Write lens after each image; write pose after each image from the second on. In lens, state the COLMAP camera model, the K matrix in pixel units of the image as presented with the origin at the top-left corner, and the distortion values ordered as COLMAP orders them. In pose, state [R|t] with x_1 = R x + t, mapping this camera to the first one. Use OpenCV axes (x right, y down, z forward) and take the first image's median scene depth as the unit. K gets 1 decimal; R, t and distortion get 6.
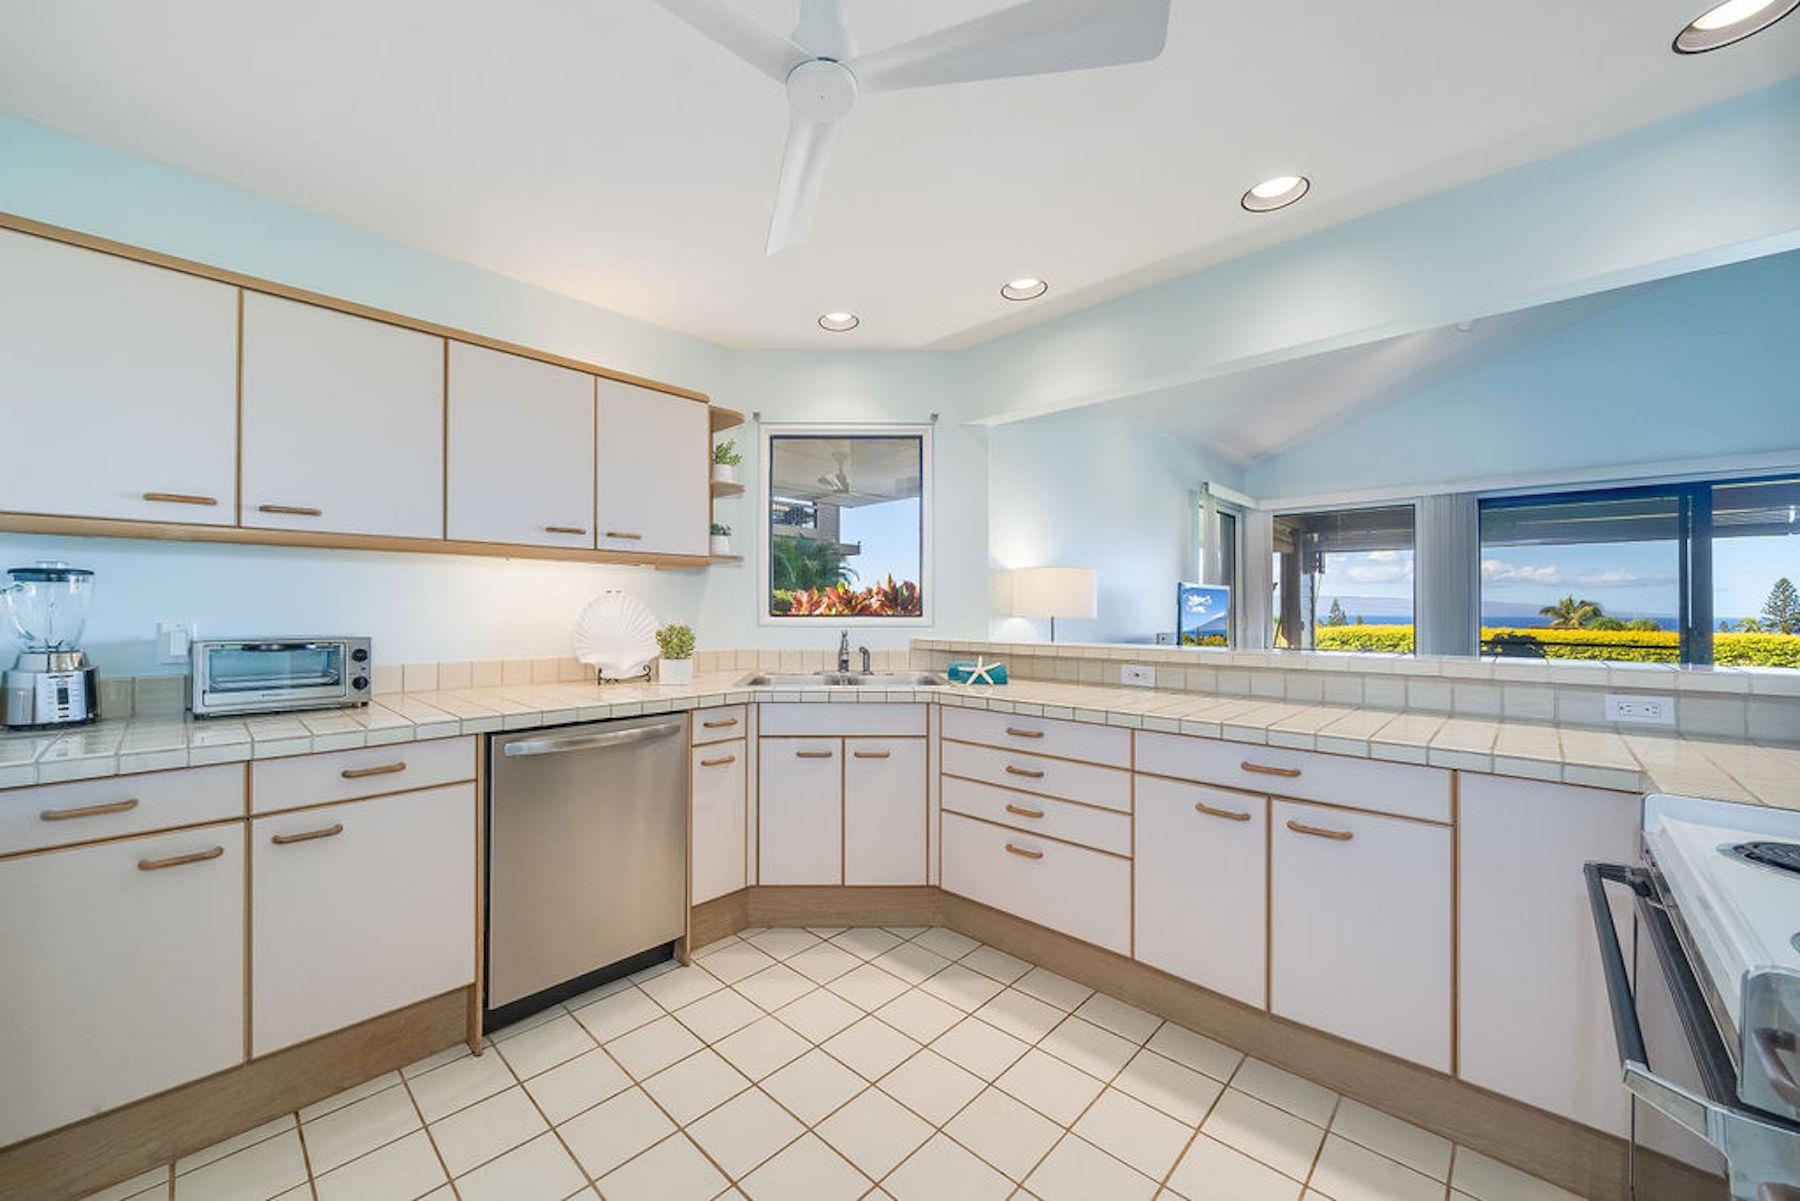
lens RADIAL K [[669.7, 0, 848.9], [0, 669.7, 601.2], [0, 0, 1]] dist [-0.001047, 0.000015]
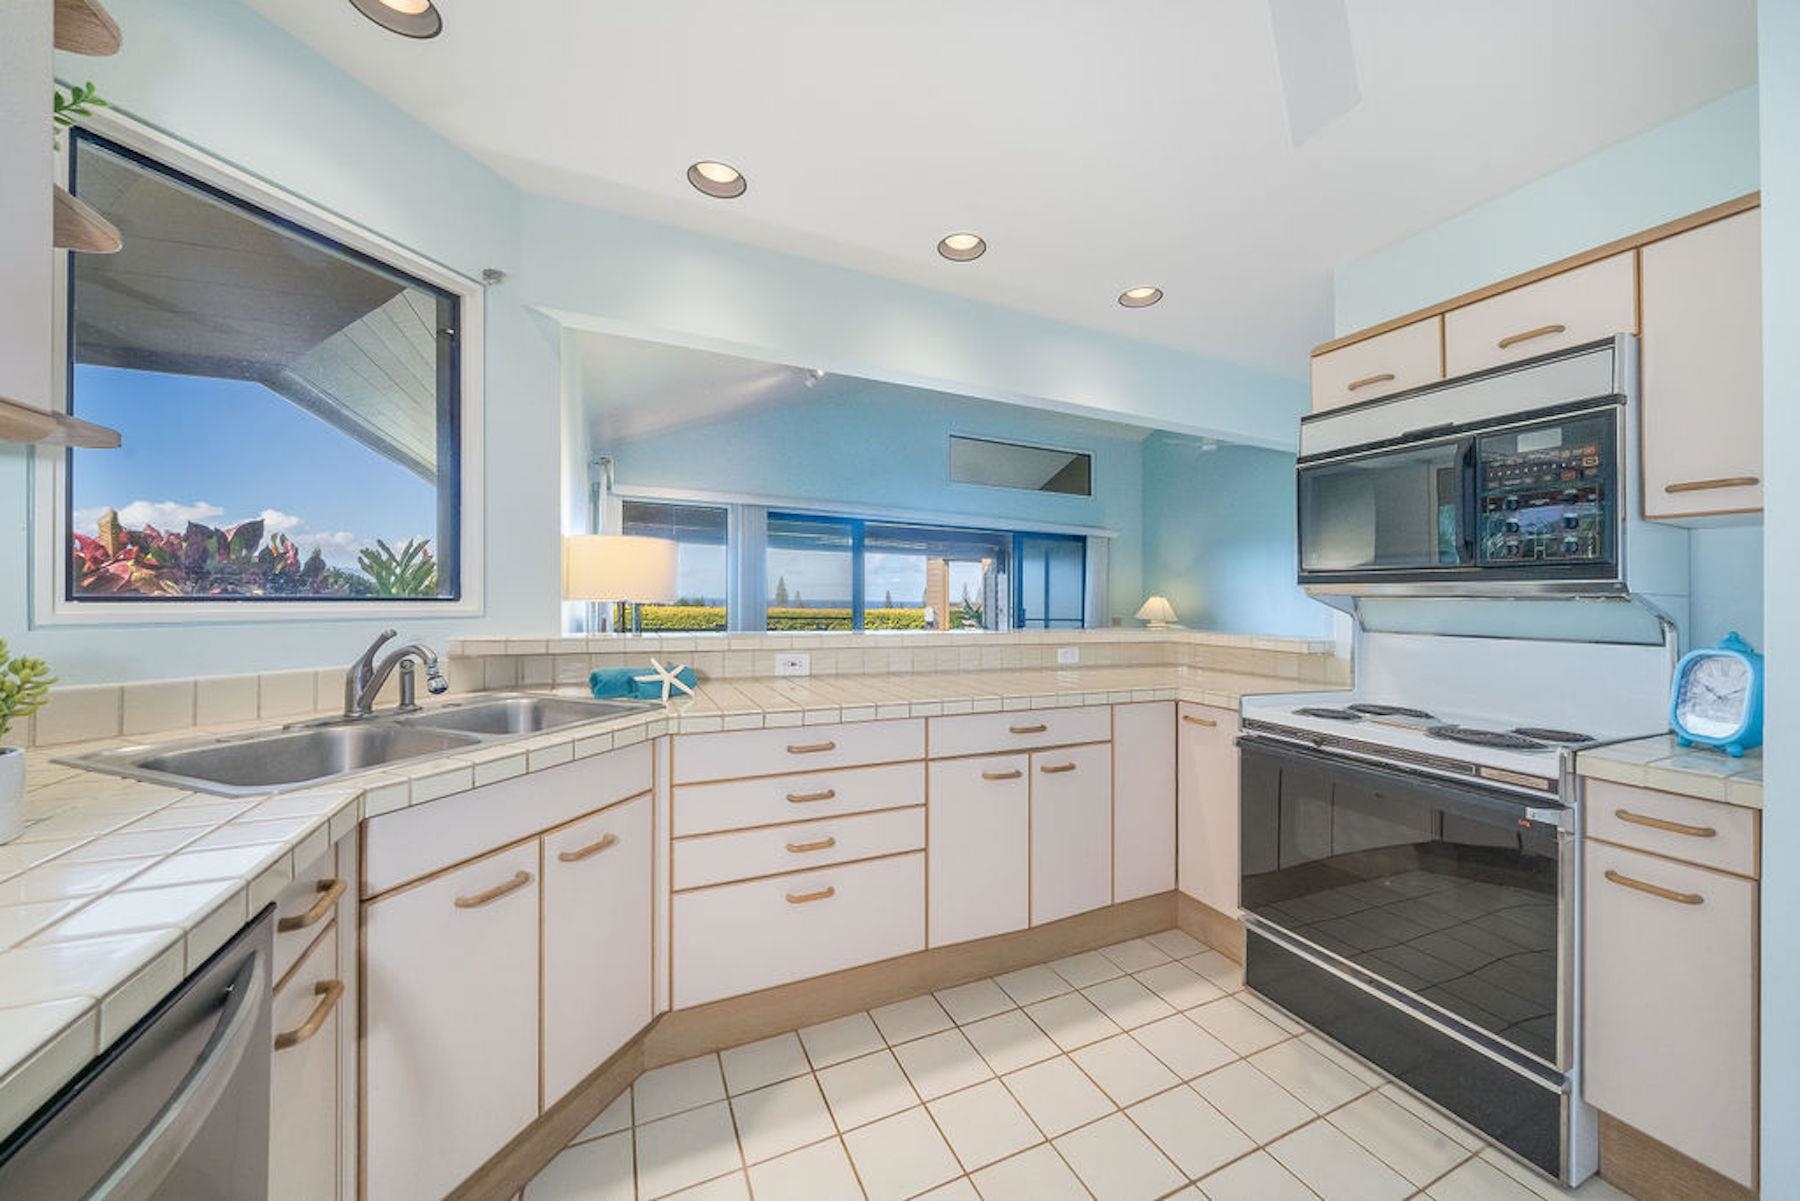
lens RADIAL K [[659.1, 0, 900.0], [0, 659.1, 600.5], [0, 0, 1]] dist [-0.000347, 0.000012]
pose [[0.337756, -0.001068, 0.941233, -0.414658], [-0.025895, 0.999610, 0.010427, 0.009472], [-0.940878, -0.027895, 0.337596, 0.598771]]
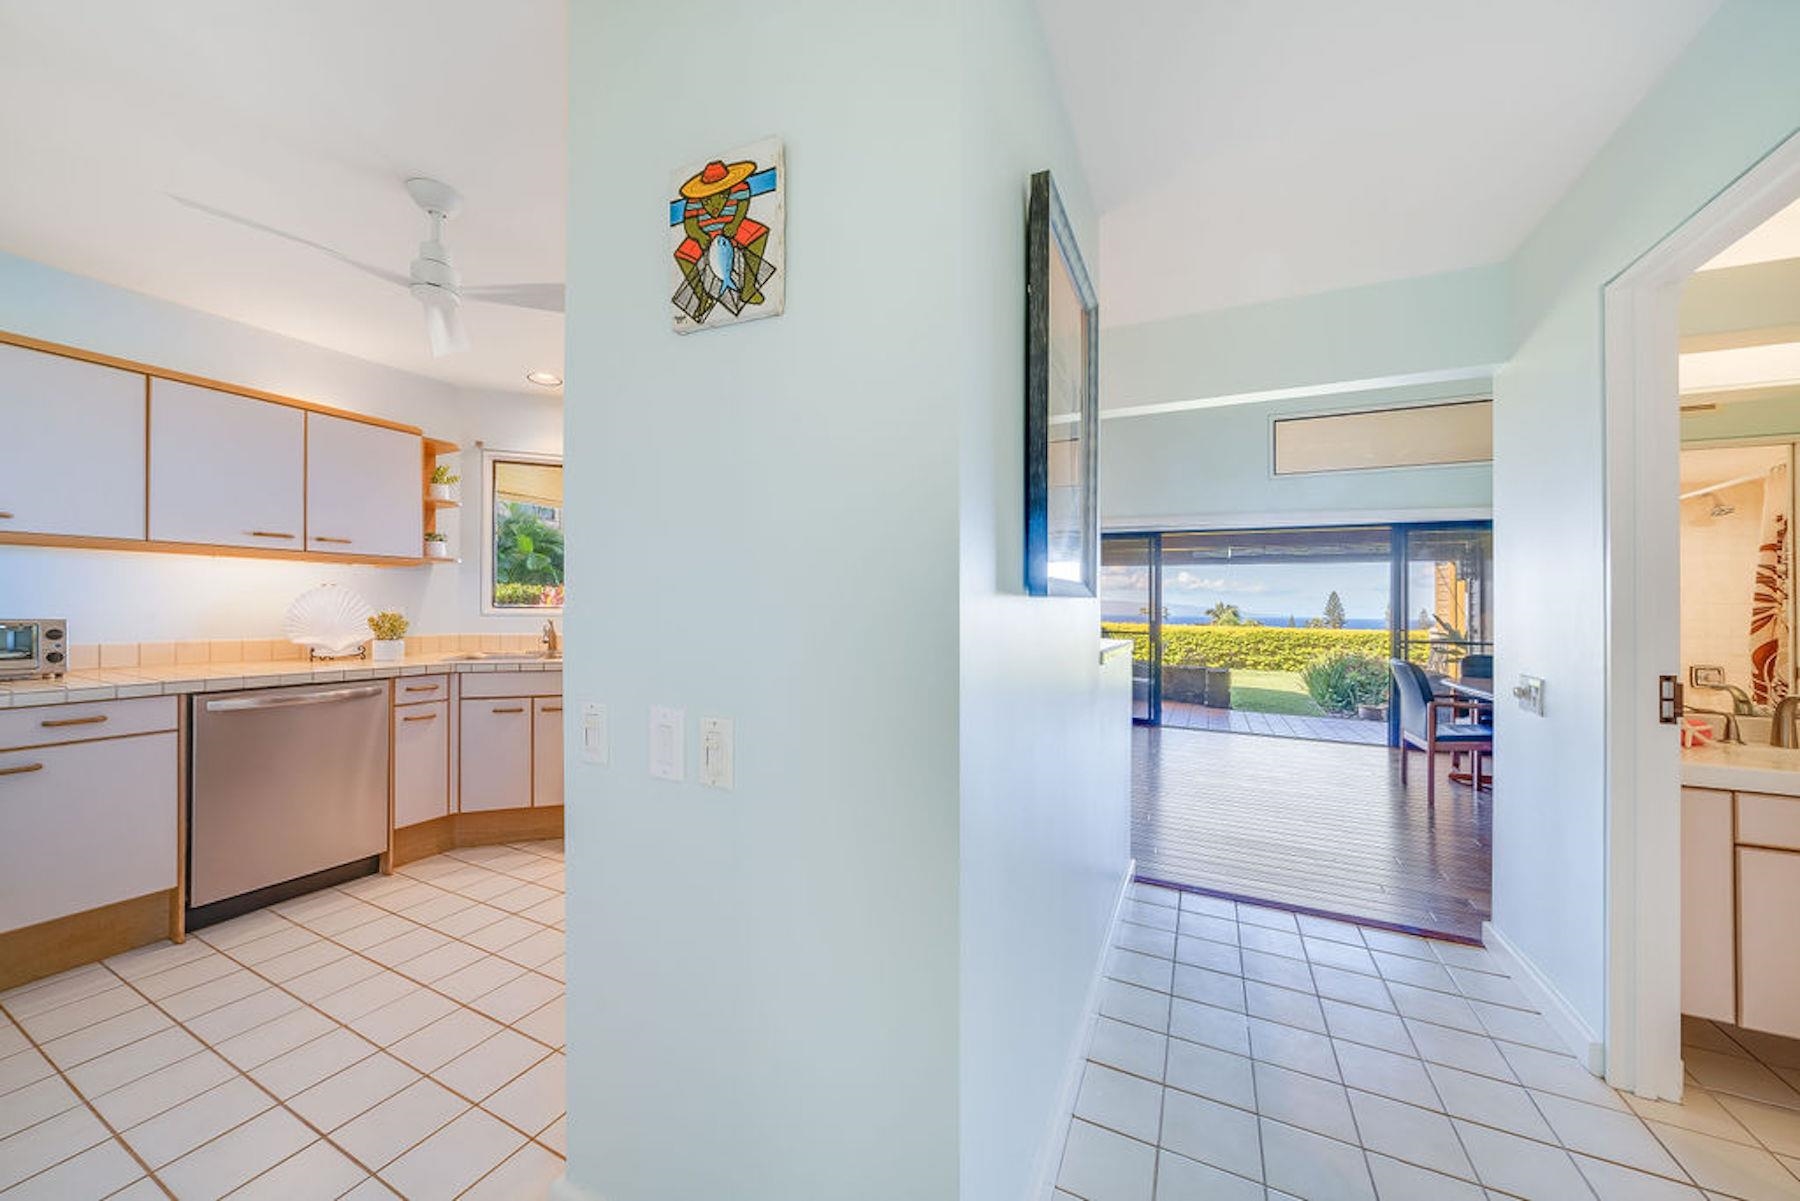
lens RADIAL K [[637.8, 0, 886.8], [0, 637.8, 607.6], [0, 0, 1]] dist [-0.004694, 0.000002]
pose [[0.948709, 0.009996, 0.315994, 0.273527], [-0.014257, 0.999836, 0.011175, -0.001139], [-0.315830, -0.015107, 0.948695, -0.457565]]
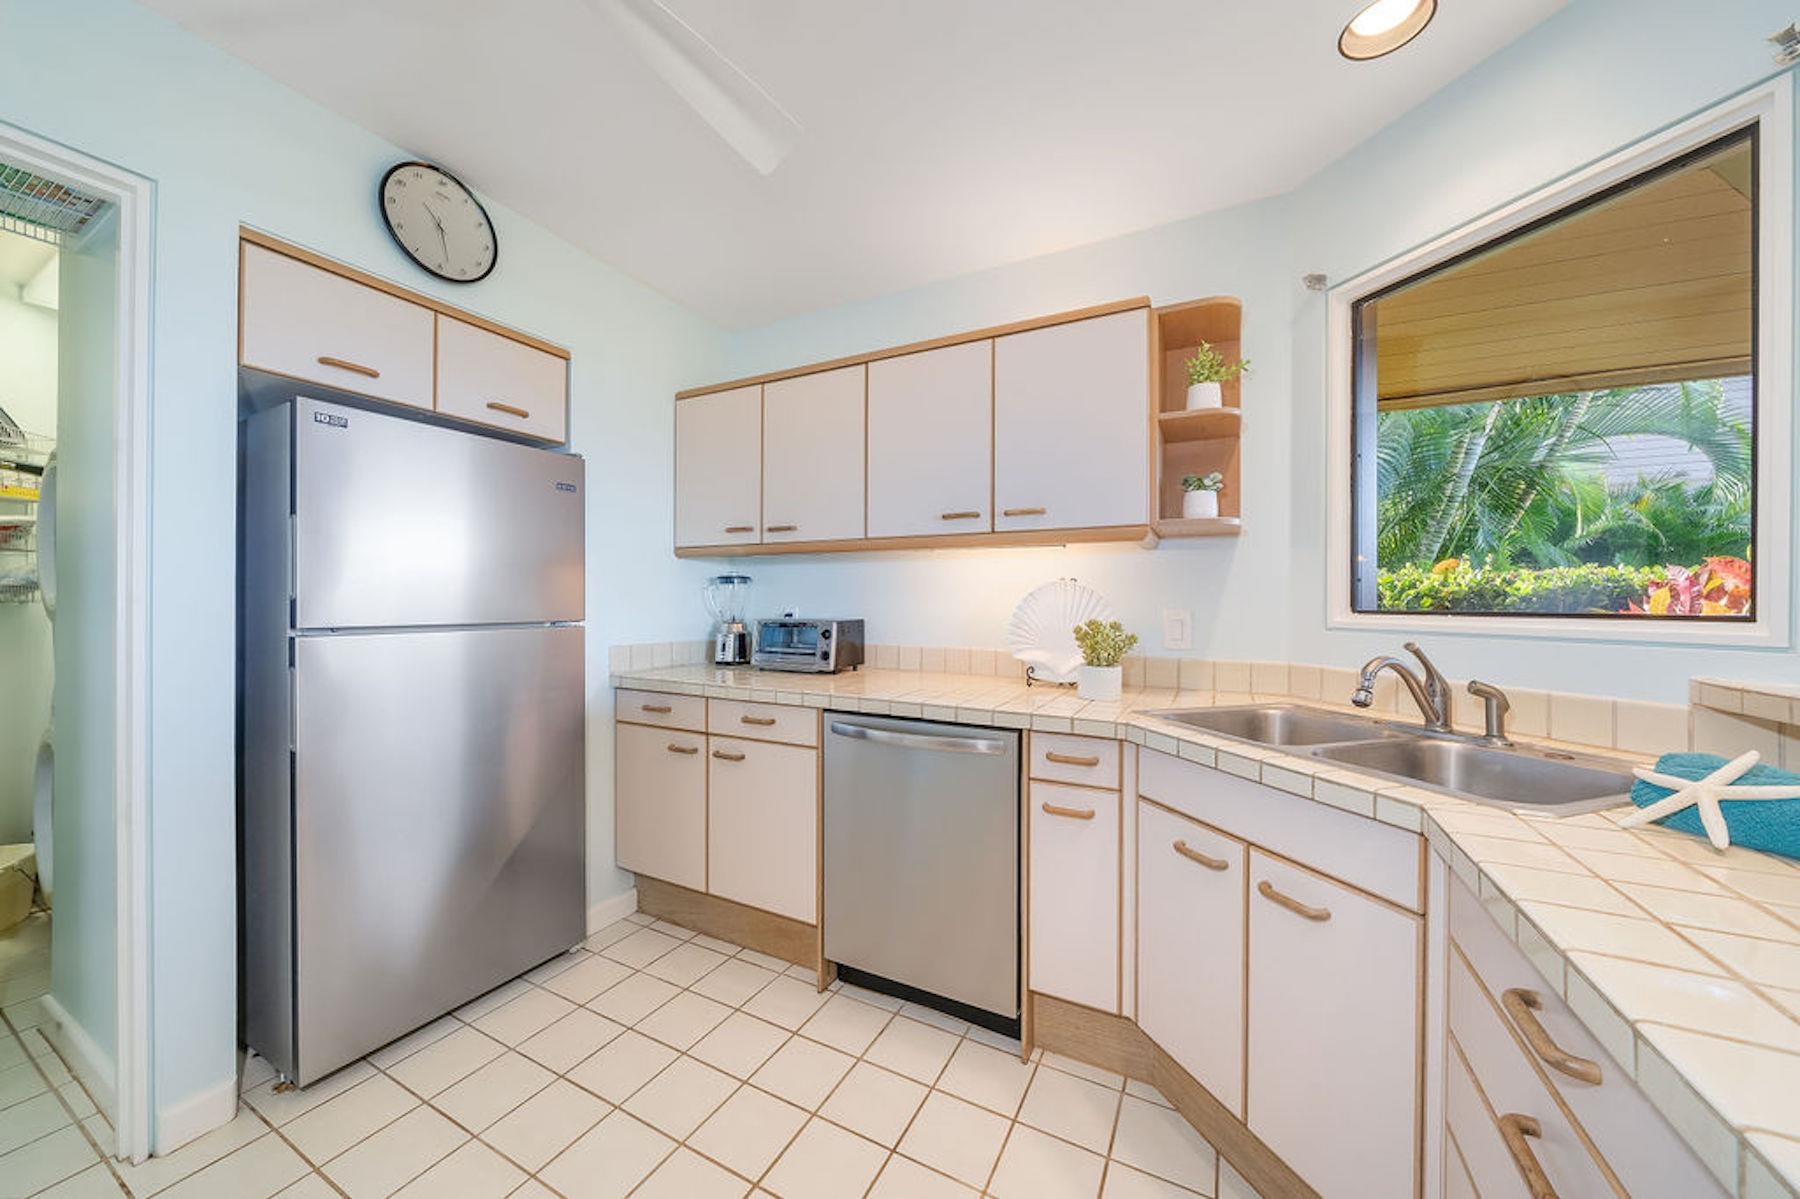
lens RADIAL K [[637.8, 0, 886.8], [0, 637.8, 606.6], [0, 0, 1]] dist [-0.004694, 0.000002]
pose [[0.302347, 0.005636, -0.953181, 0.396521], [0.003808, 0.999967, 0.007121, 0.015385], [0.953190, -0.005783, 0.302316, 0.614653]]
